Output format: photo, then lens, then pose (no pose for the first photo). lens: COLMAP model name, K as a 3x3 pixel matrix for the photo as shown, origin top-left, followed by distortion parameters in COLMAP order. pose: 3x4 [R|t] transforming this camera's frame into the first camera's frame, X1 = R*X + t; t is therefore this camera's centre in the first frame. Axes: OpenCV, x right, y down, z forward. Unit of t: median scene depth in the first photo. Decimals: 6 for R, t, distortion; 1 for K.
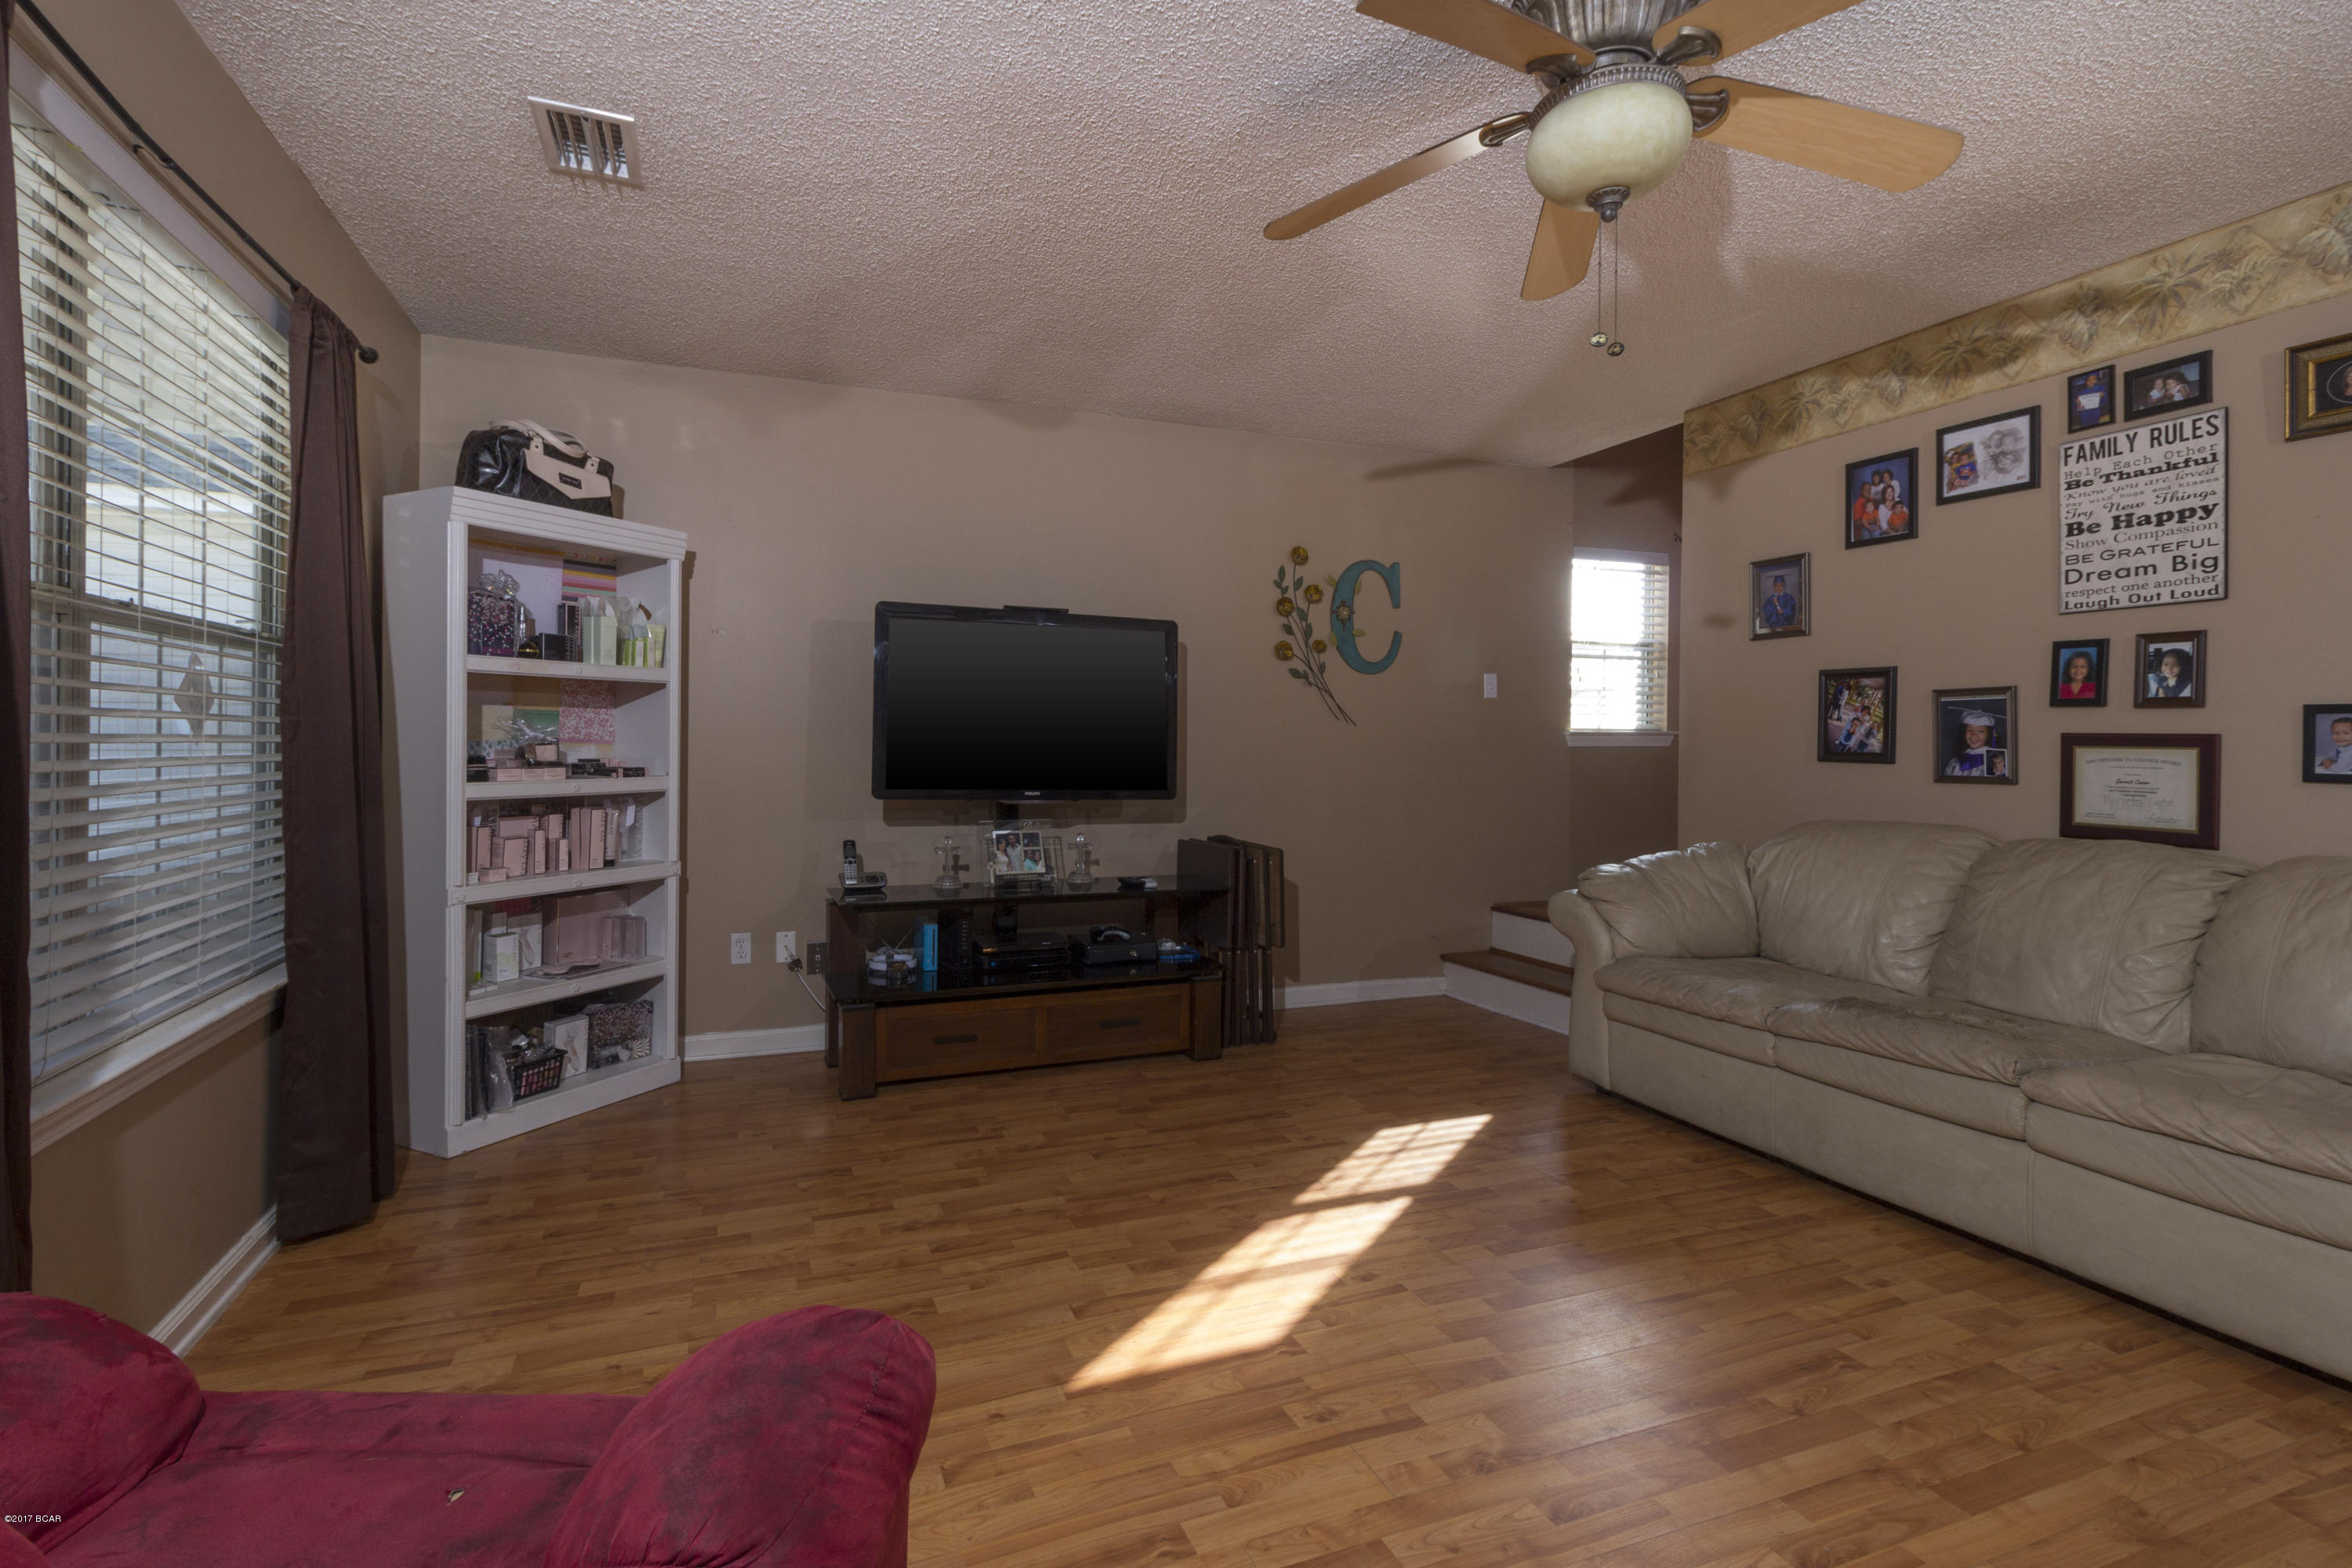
lens RADIAL K [[1109.4, 0, 1173.4], [0, 1109.4, 745.8], [0, 0, 1]] dist [0.001877, 0.000408]
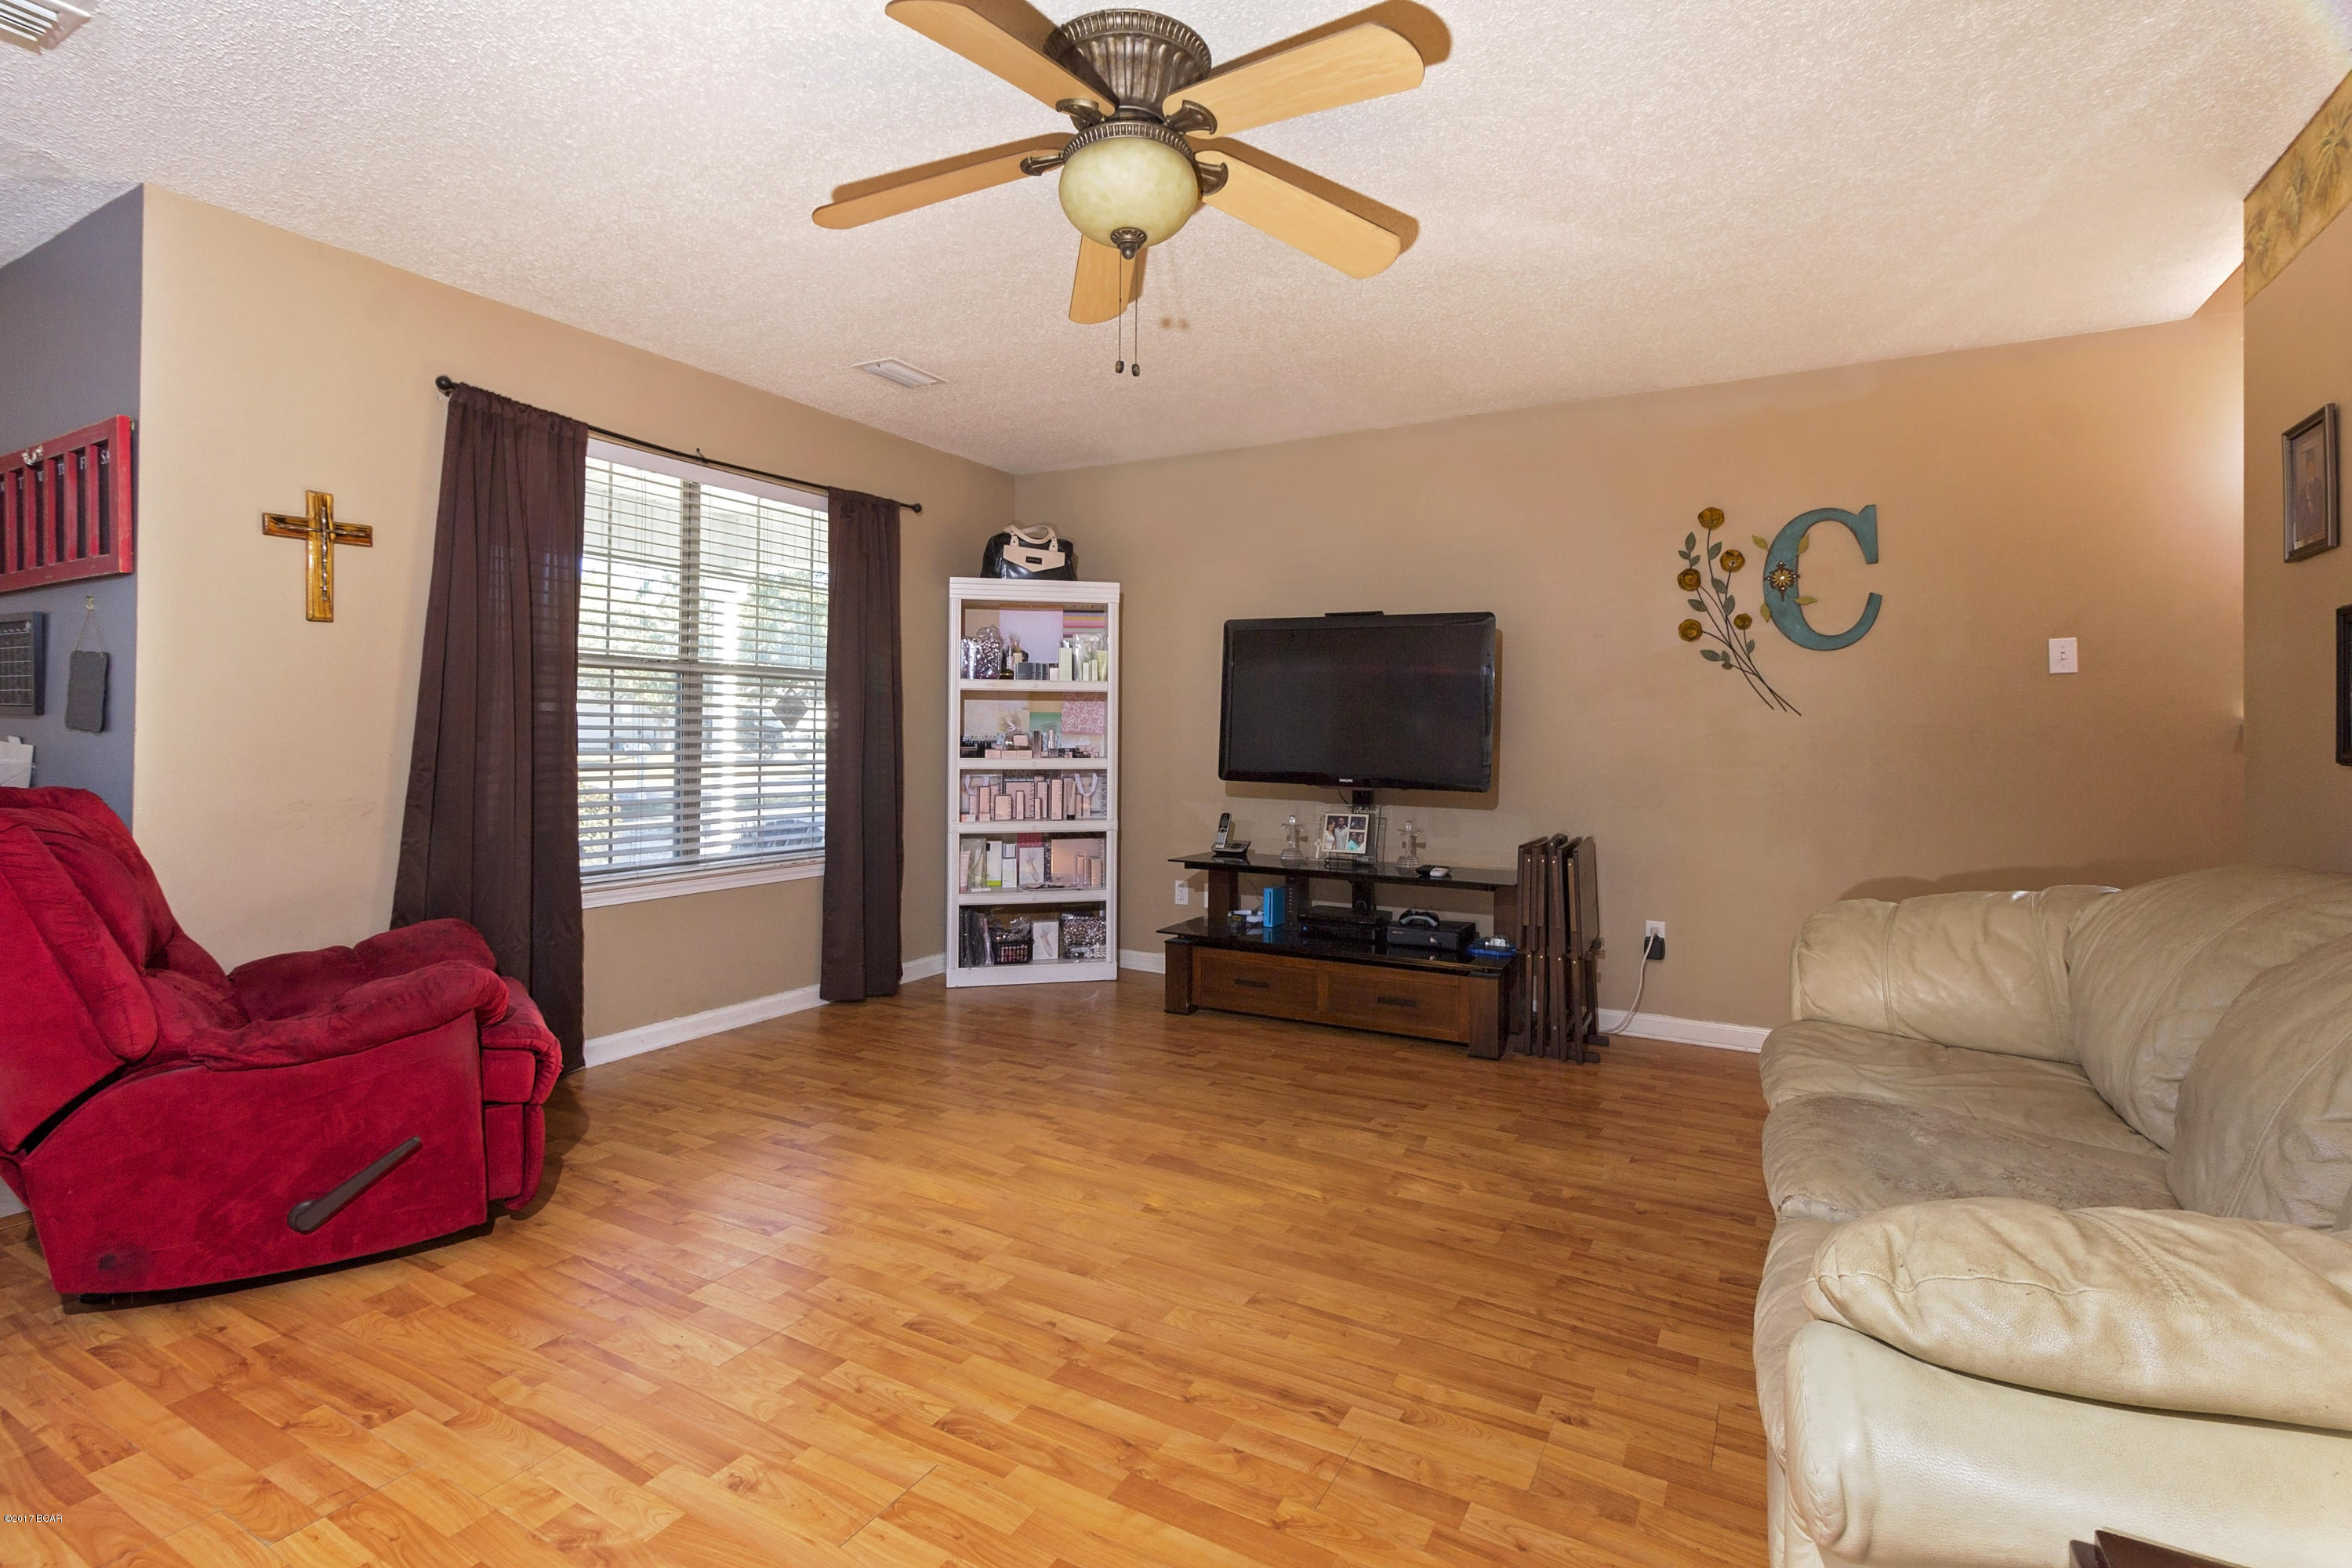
lens RADIAL K [[1112.5, 0, 1176.6], [0, 1112.5, 724.7], [0, 0, 1]] dist [0.002341, 0.000404]
pose [[0.630742, -0.008327, -0.775948, 0.679911], [-0.008050, 0.999818, -0.017273, 0.008626], [0.775951, 0.017141, 0.630560, 0.181911]]
